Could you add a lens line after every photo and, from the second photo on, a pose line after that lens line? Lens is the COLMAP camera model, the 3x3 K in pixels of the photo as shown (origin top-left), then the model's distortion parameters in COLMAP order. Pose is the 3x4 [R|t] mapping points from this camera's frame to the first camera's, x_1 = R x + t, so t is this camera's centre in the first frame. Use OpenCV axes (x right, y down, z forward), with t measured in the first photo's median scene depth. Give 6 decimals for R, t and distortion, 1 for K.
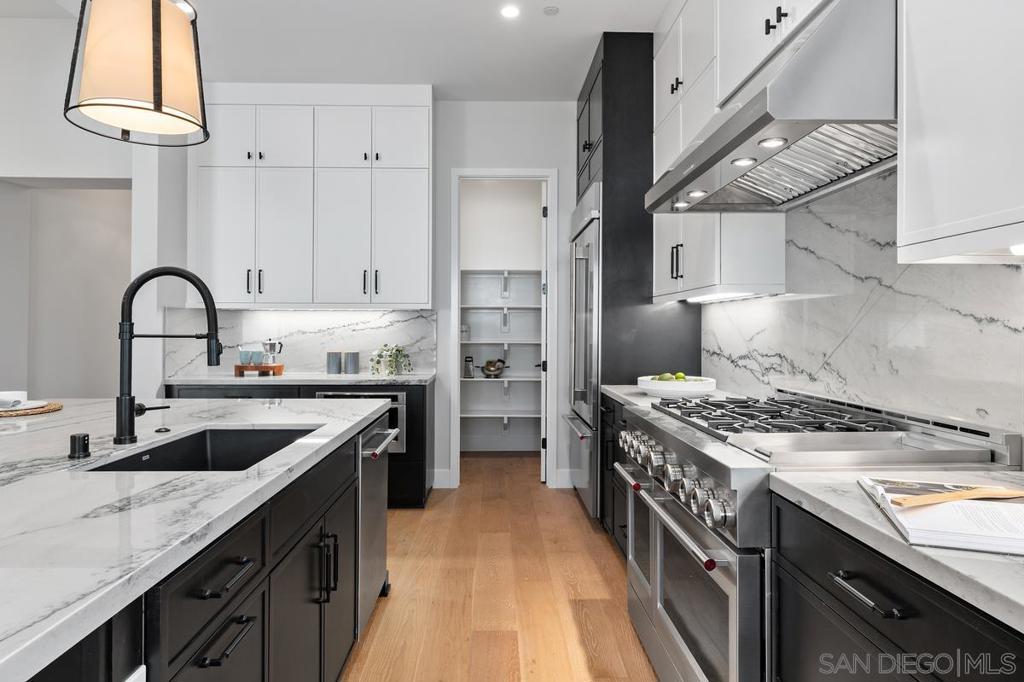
lens RADIAL K [[619.1, 0, 512.2], [0, 619.1, 322.6], [0, 0, 1]] dist [-0.004553, -0.000586]
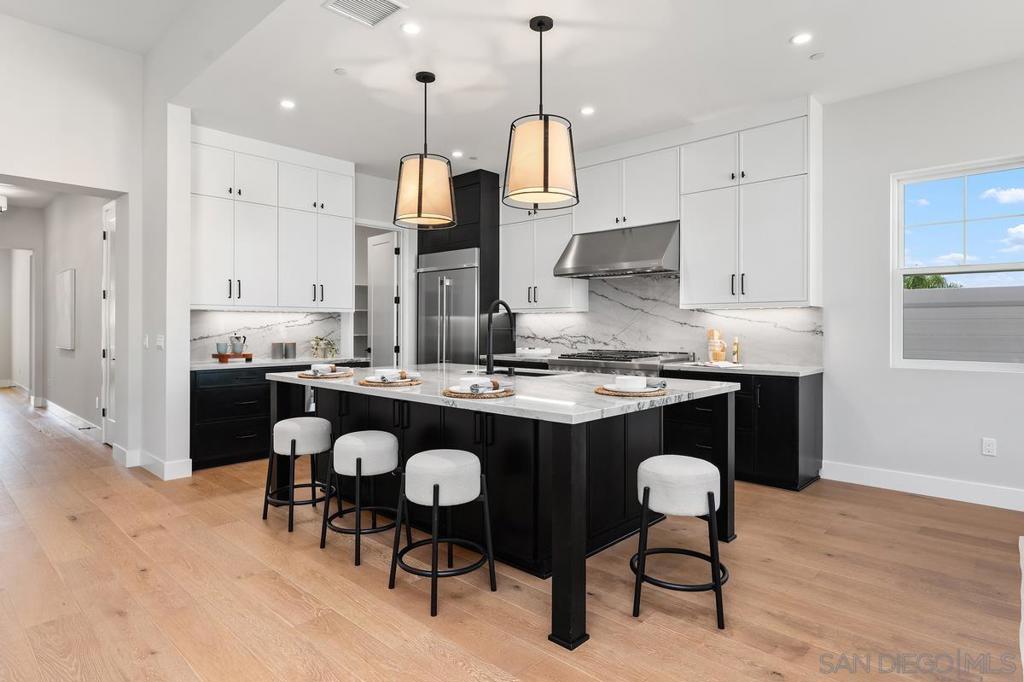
lens RADIAL K [[569.7, 0, 506.1], [0, 569.7, 318.1], [0, 0, 1]] dist [0.012368, 0.000973]
pose [[0.707270, 0.009235, 0.706884, -0.842389], [-0.007194, 0.999957, -0.005866, -0.002801], [-0.706907, -0.000937, 0.707306, -0.236201]]
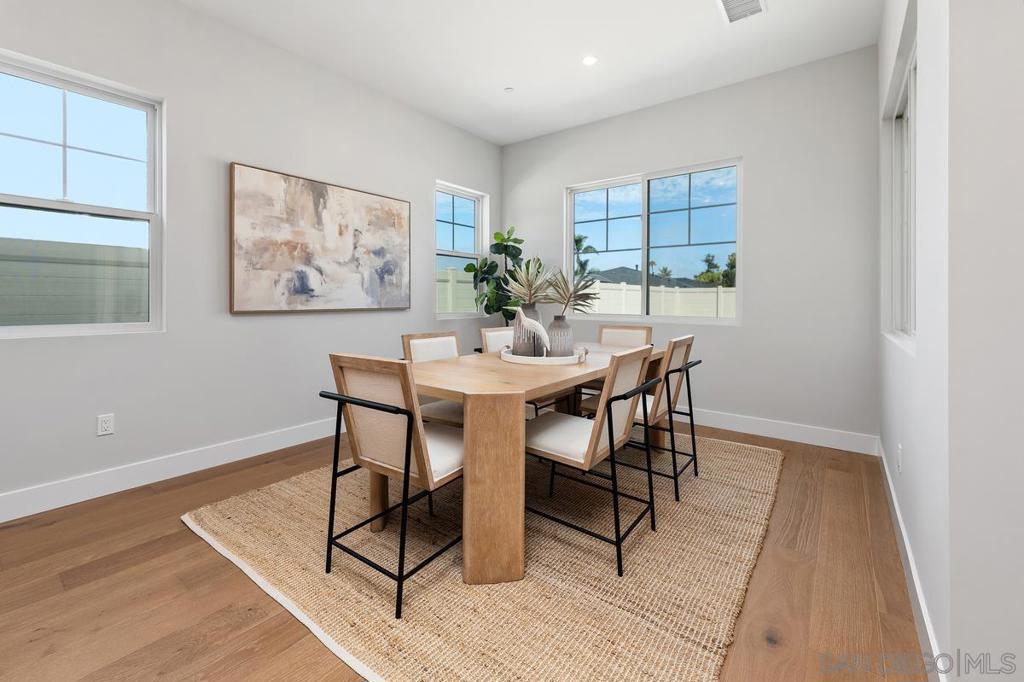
lens RADIAL K [[434.3, 0, 513.3], [0, 434.3, 296.9], [0, 0, 1]] dist [-0.001312, -0.000336]
pose [[-0.776509, 0.000106, 0.630106, -0.455655], [-0.012069, 0.999814, -0.015042, 0.022041], [-0.629991, -0.019285, -0.776363, -0.036207]]
